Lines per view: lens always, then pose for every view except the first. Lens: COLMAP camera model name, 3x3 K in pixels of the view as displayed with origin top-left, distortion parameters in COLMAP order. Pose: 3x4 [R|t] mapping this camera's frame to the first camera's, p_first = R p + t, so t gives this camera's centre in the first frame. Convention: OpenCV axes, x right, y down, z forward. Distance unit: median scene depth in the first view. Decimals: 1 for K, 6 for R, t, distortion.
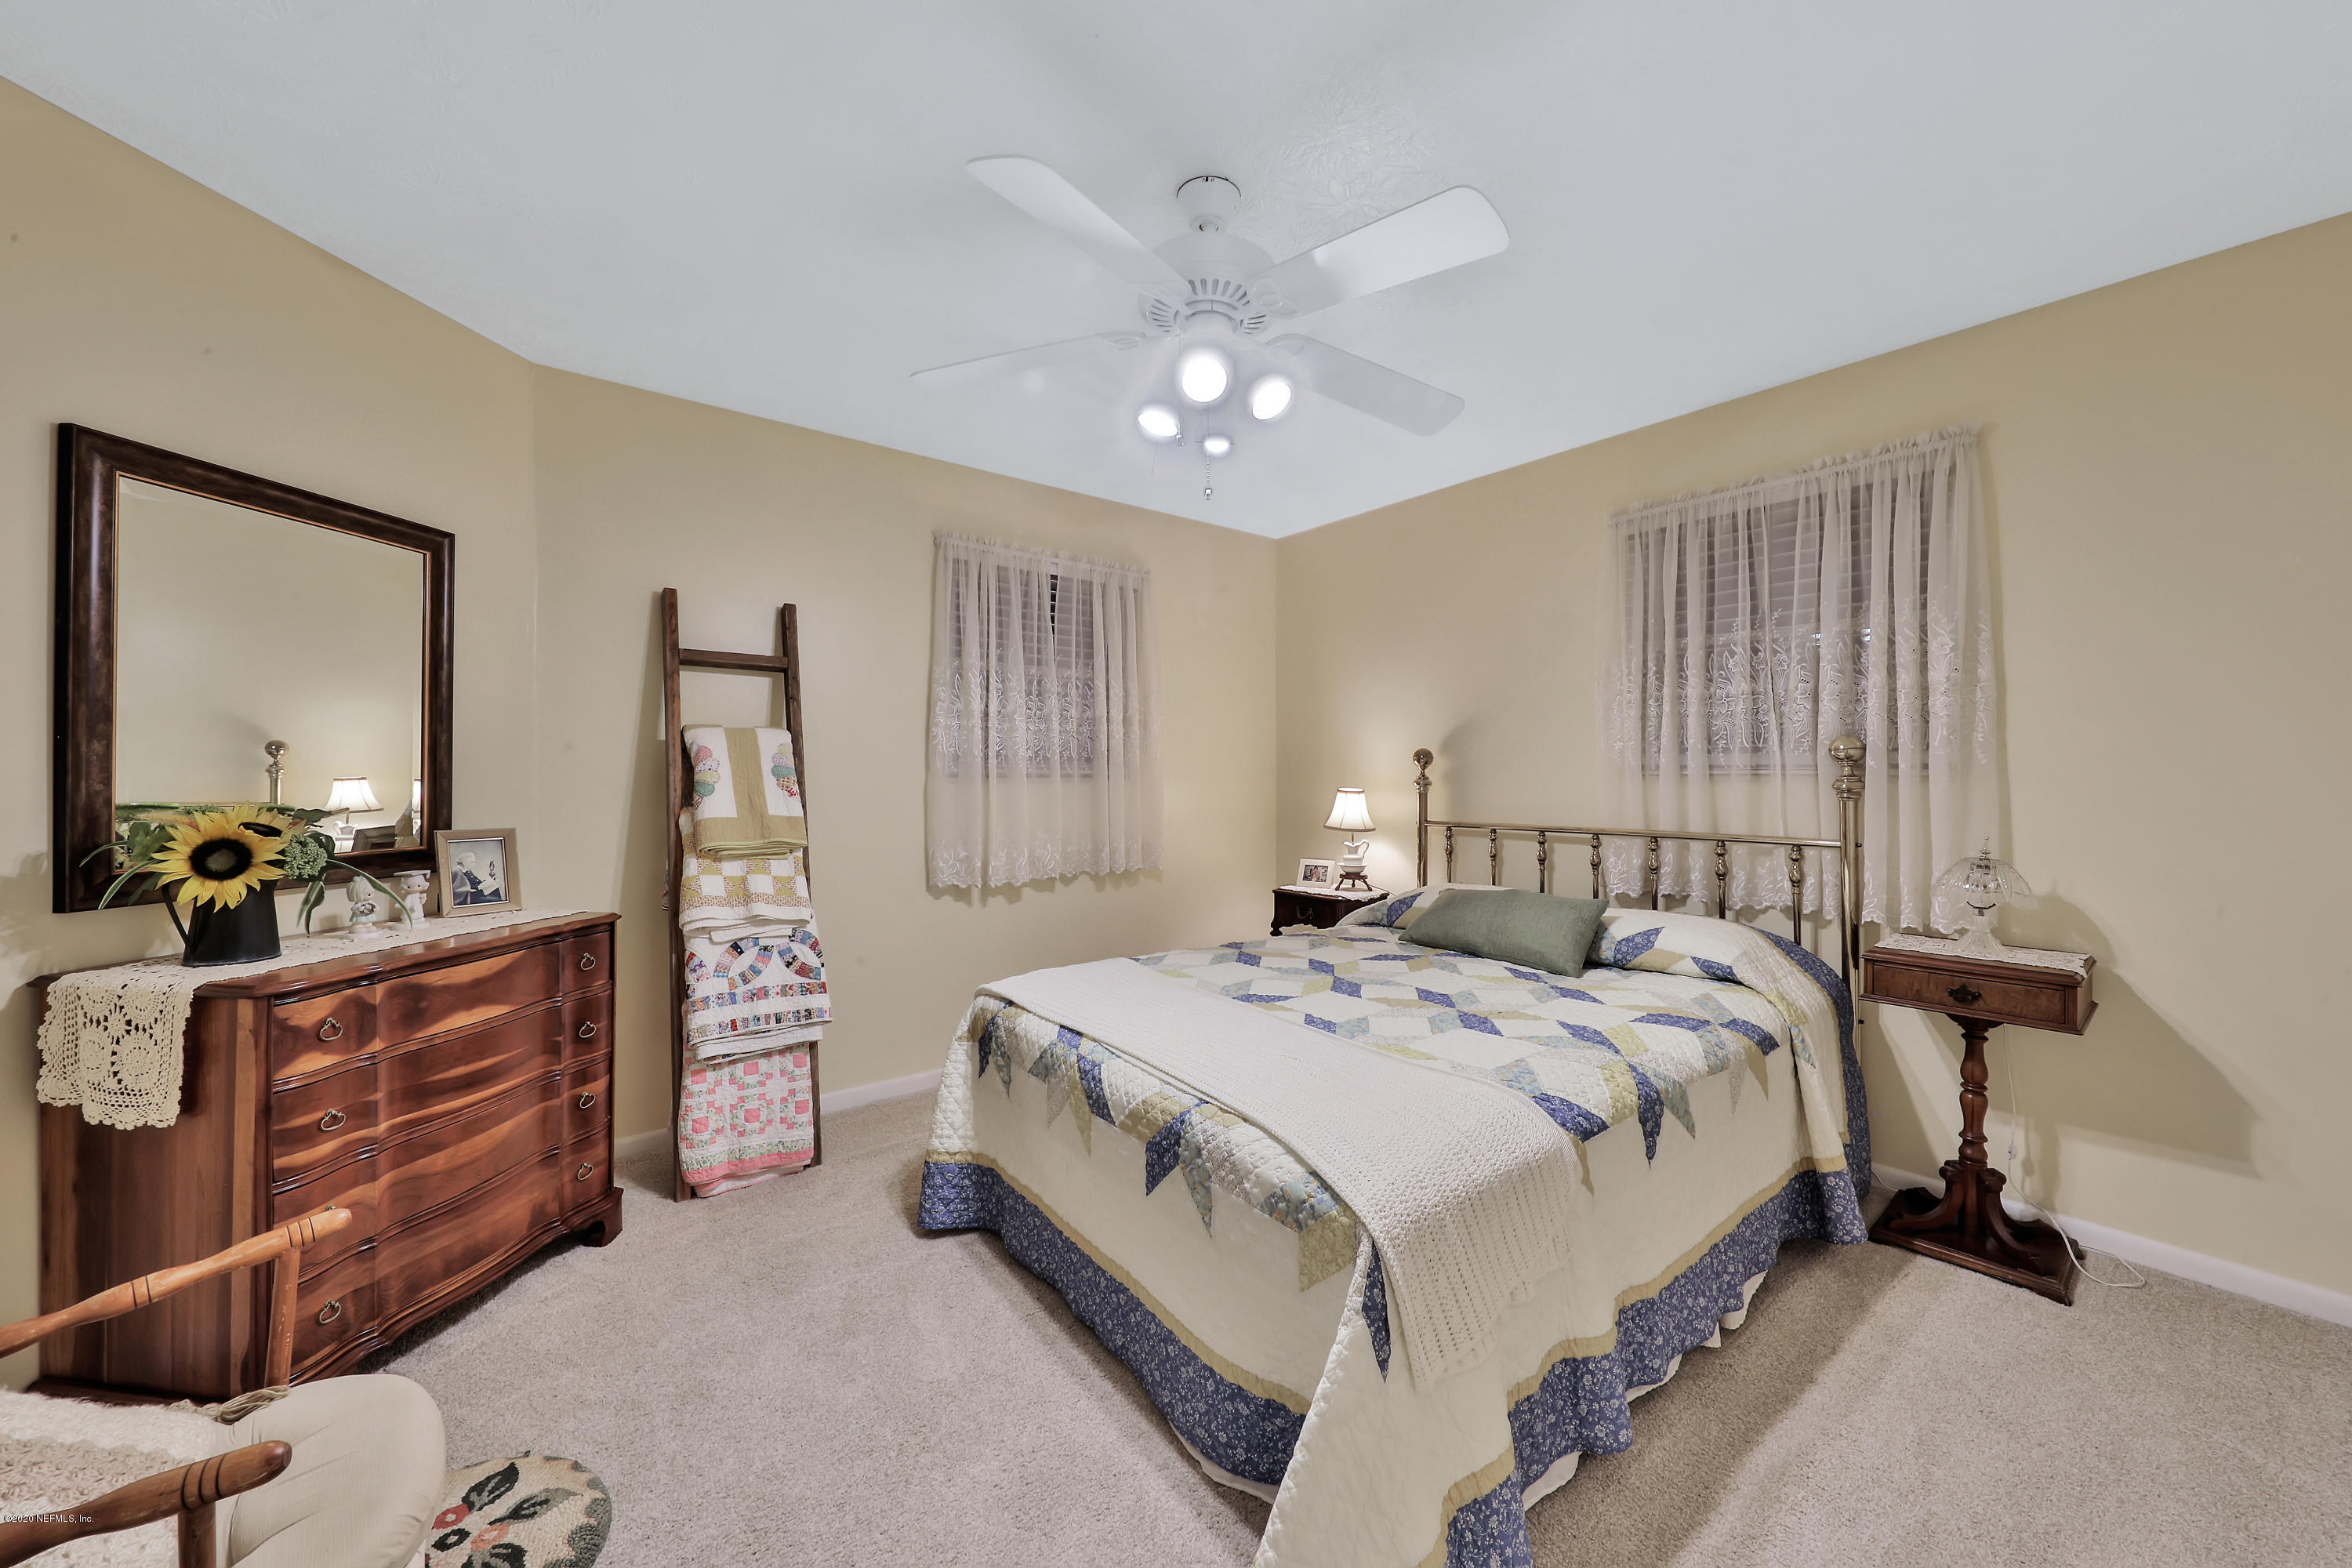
lens RADIAL K [[864.8, 0, 1181.1], [0, 864.8, 788.0], [0, 0, 1]] dist [0.008801, -0.004583]
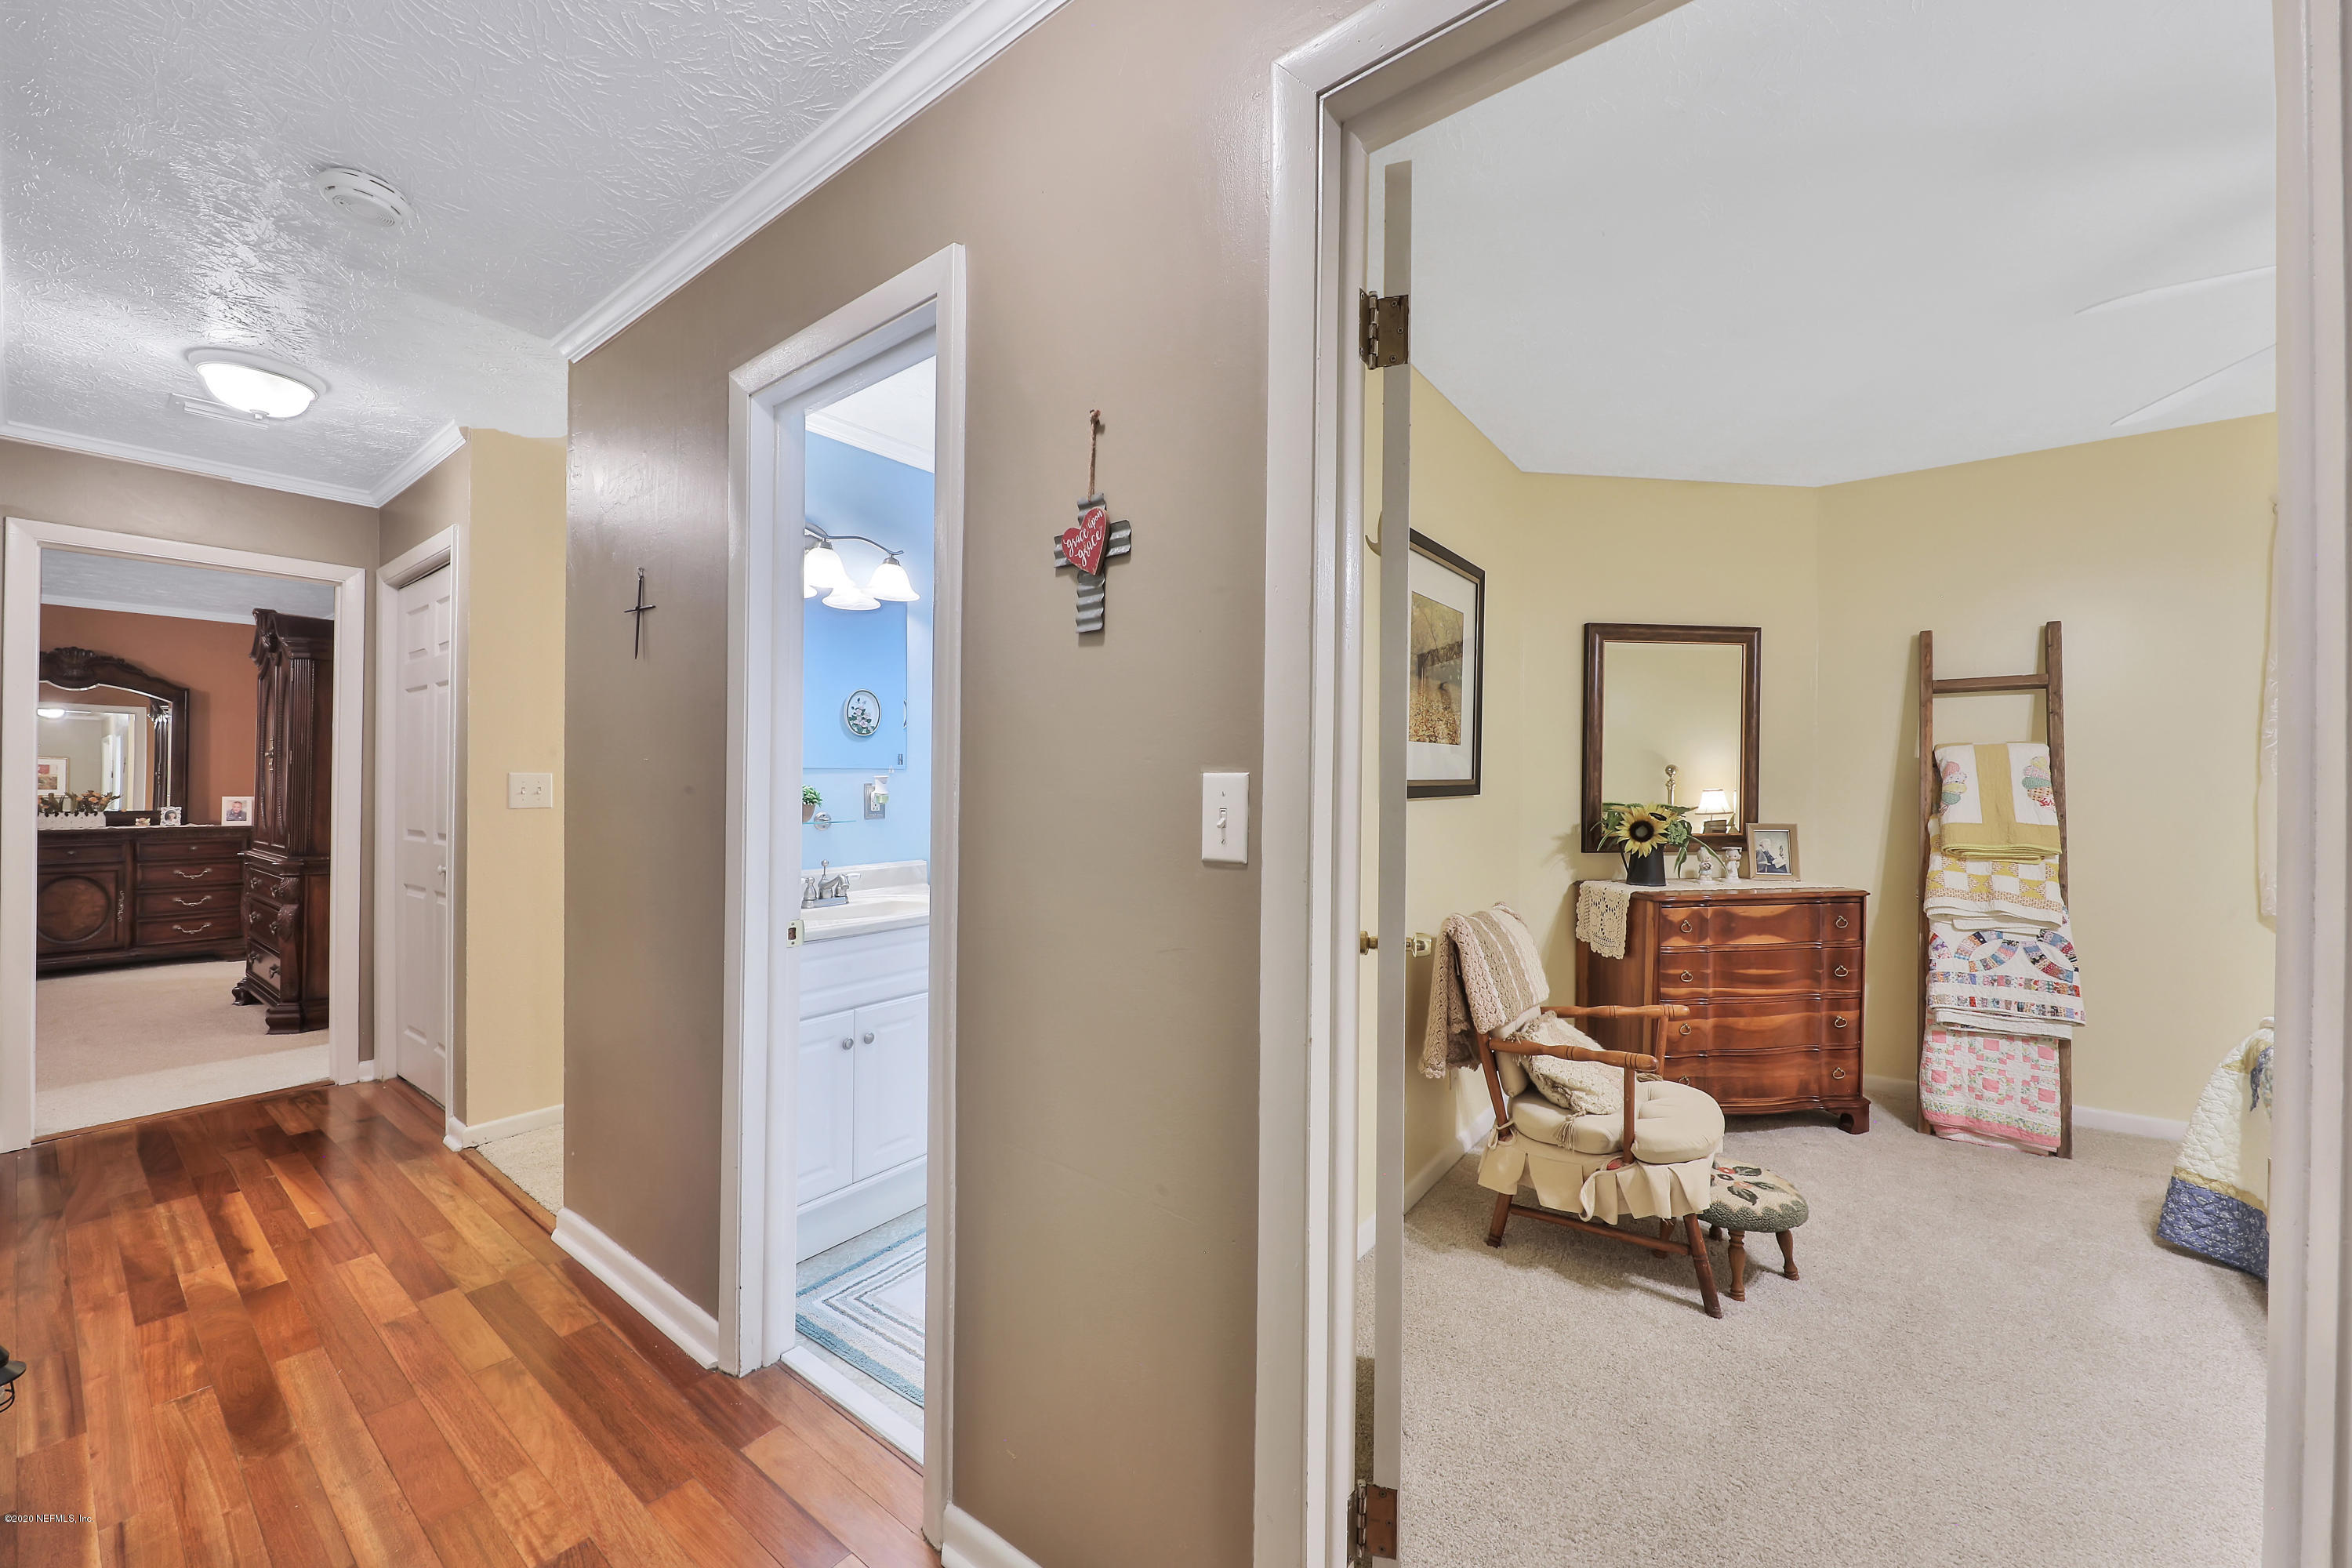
lens RADIAL K [[883.7, 0, 1176.0], [0, 883.7, 784.0], [0, 0, 1]] dist [-0.000630, -0.005044]
pose [[0.243584, -0.006119, -0.969860, 0.377137], [-0.011698, 0.999889, -0.009246, 0.005268], [0.969809, 0.013598, 0.243486, -0.333088]]
